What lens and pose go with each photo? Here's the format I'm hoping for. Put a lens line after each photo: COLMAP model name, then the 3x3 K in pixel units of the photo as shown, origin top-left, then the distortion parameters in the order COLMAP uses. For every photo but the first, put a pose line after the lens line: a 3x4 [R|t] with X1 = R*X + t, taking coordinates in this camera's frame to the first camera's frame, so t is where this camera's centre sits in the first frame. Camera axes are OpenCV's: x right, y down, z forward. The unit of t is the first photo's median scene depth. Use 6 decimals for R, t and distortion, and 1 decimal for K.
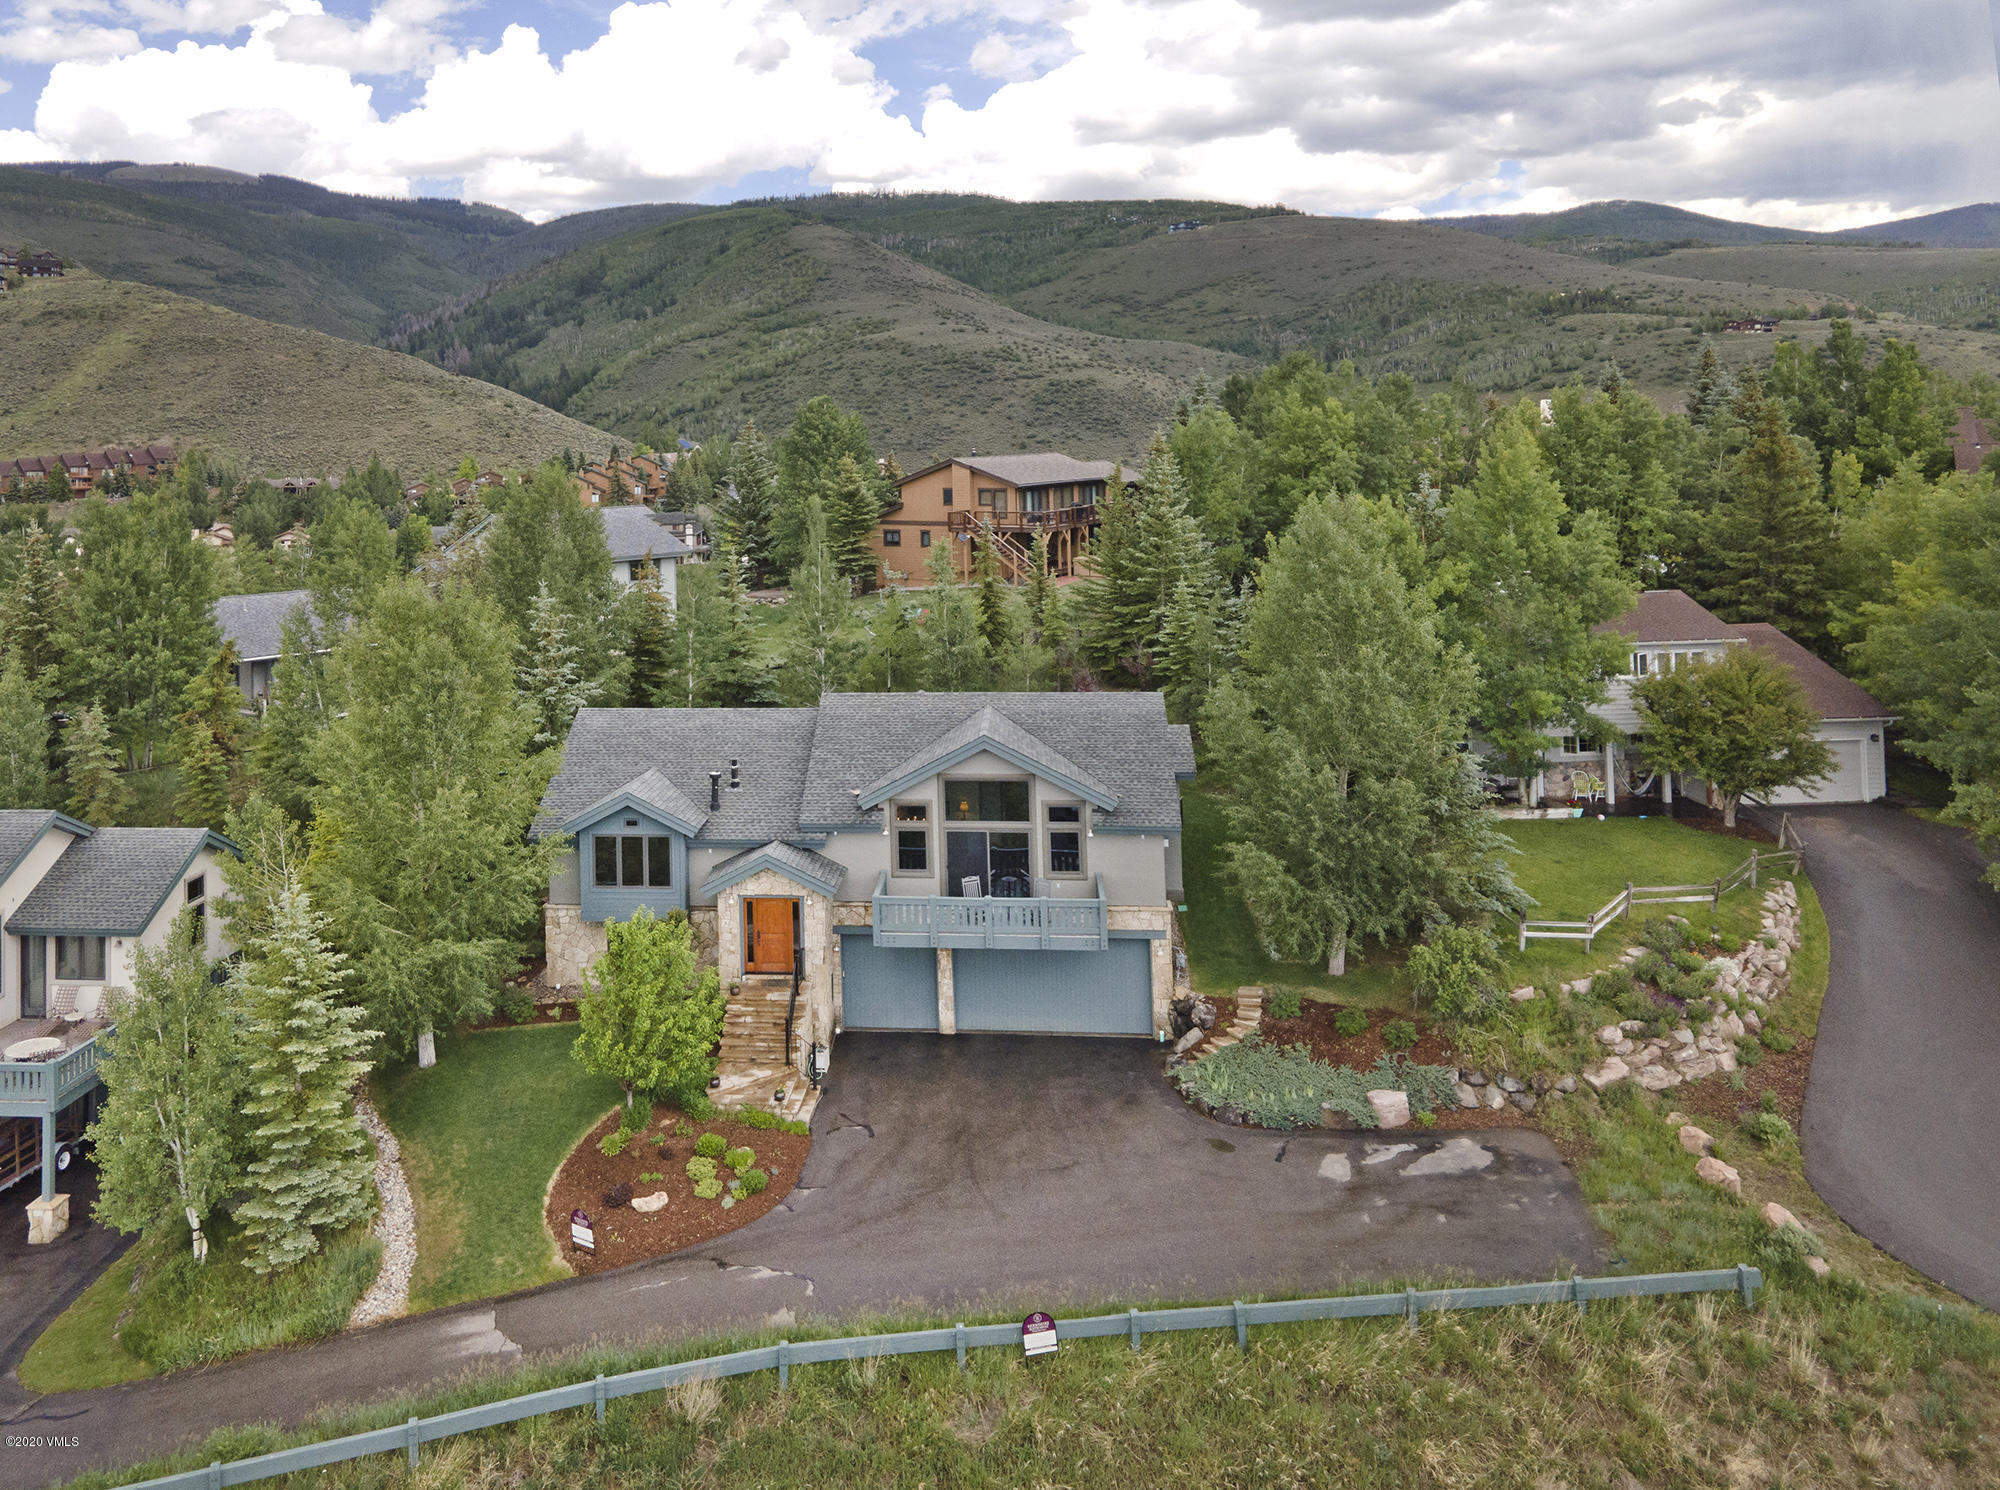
lens RADIAL K [[1677.0, 0, 1000.3], [0, 1677.0, 419.4], [0, 0, 1]] dist [0.036432, -0.009955]
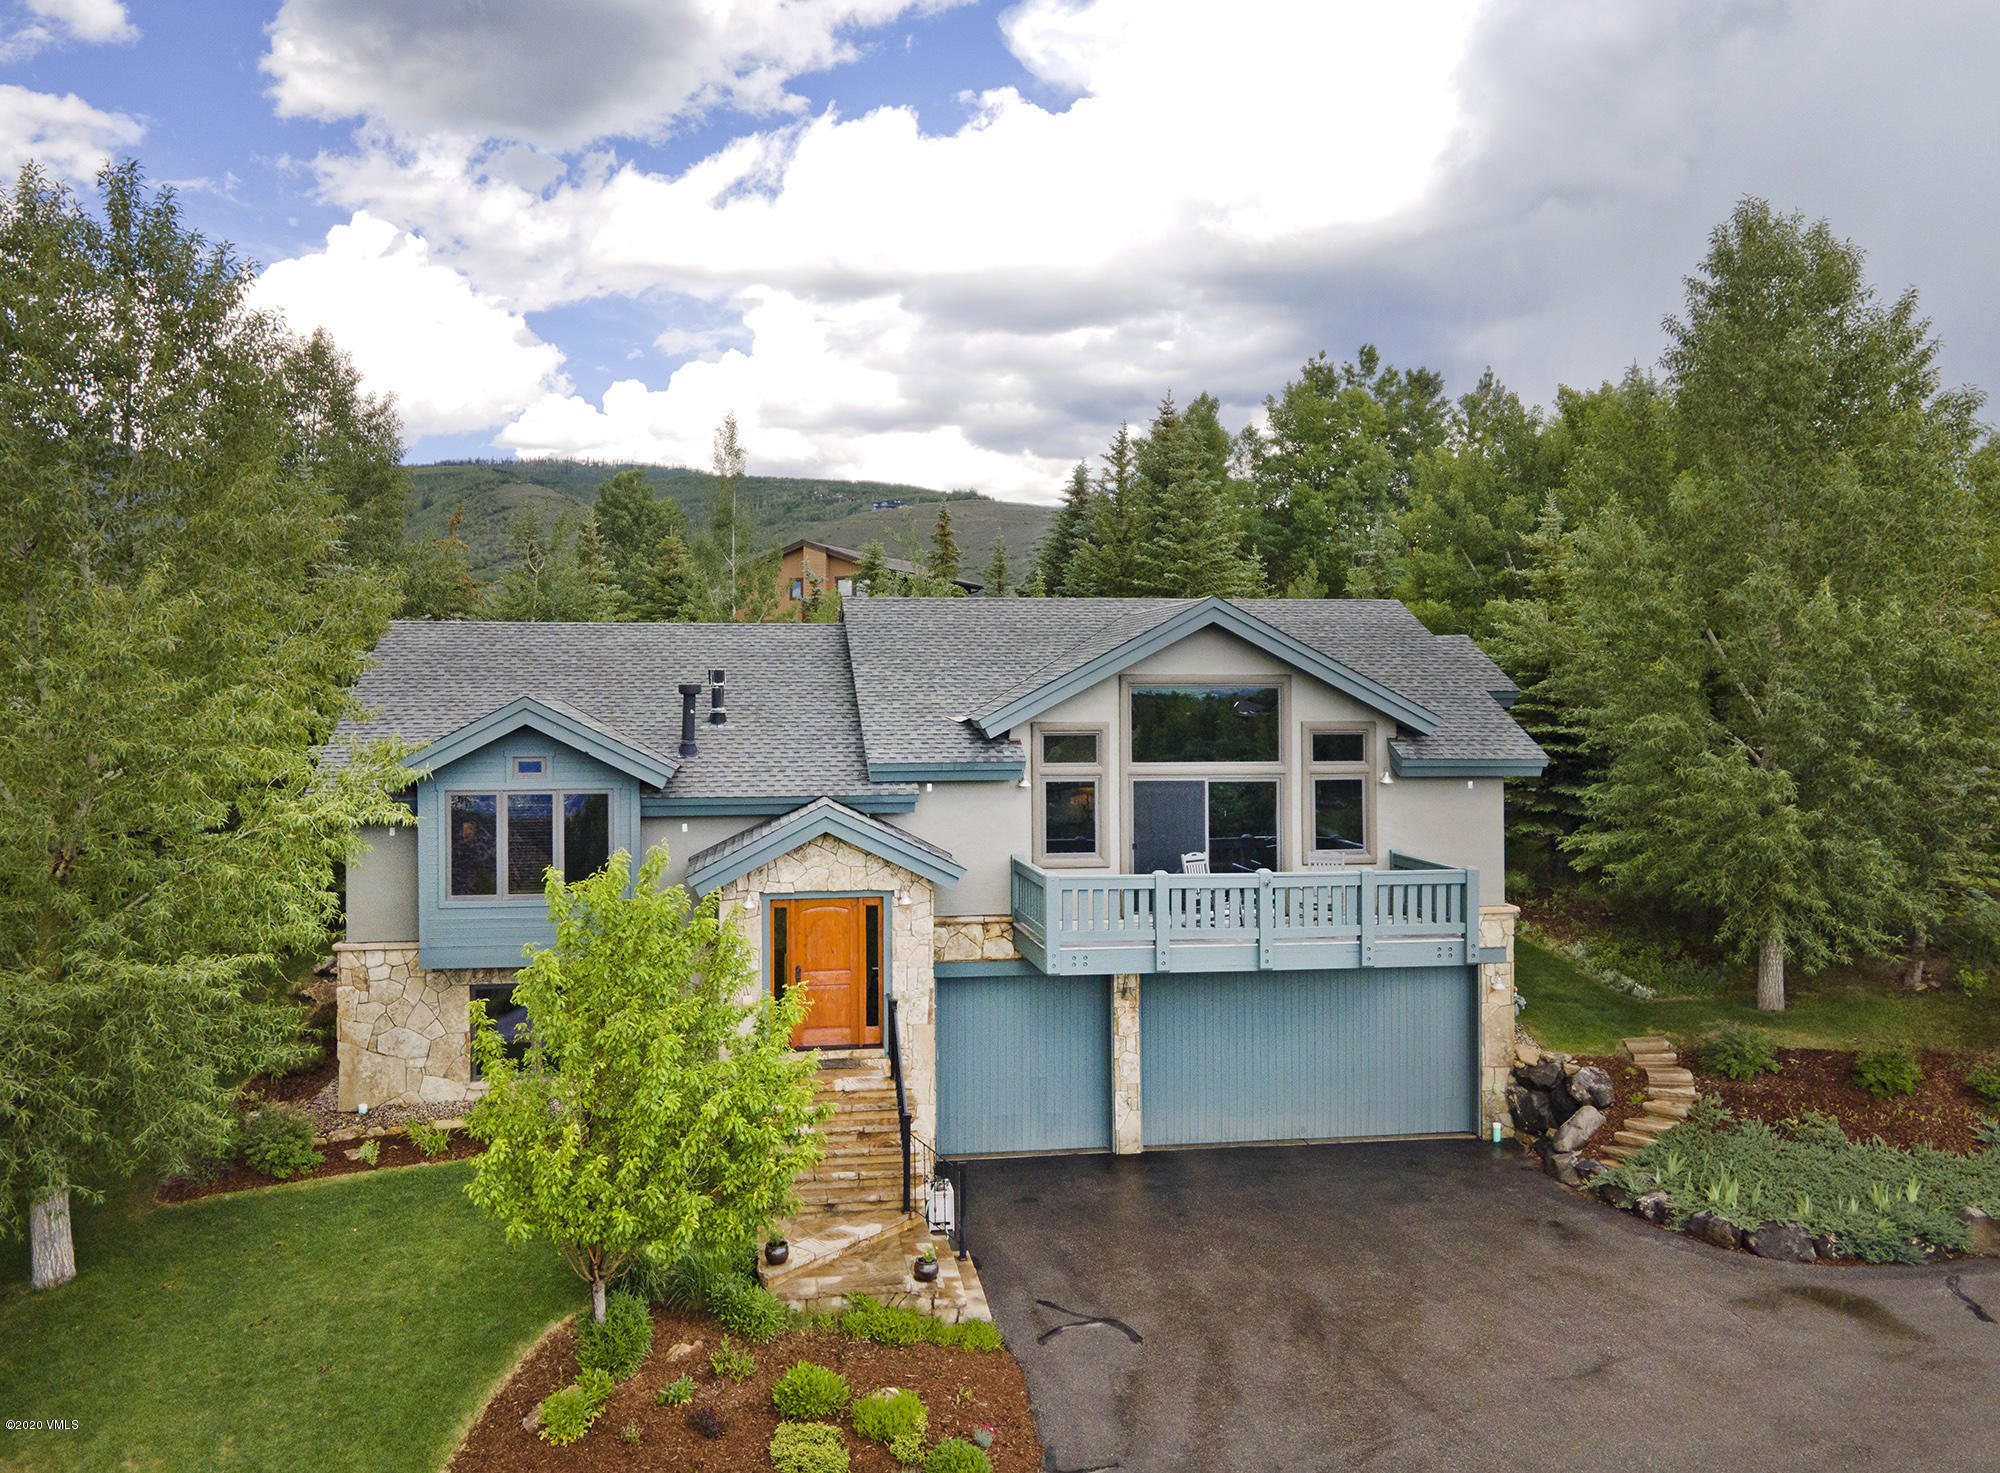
lens RADIAL K [[1445.9, 0, 994.4], [0, 1445.9, 728.5], [0, 0, 1]] dist [0.023200, 0.037258]
pose [[0.974436, 0.004461, 0.224620, -0.182672], [-0.001852, 0.999928, -0.011825, 0.234905], [-0.224657, 0.011107, 0.974375, 0.554558]]
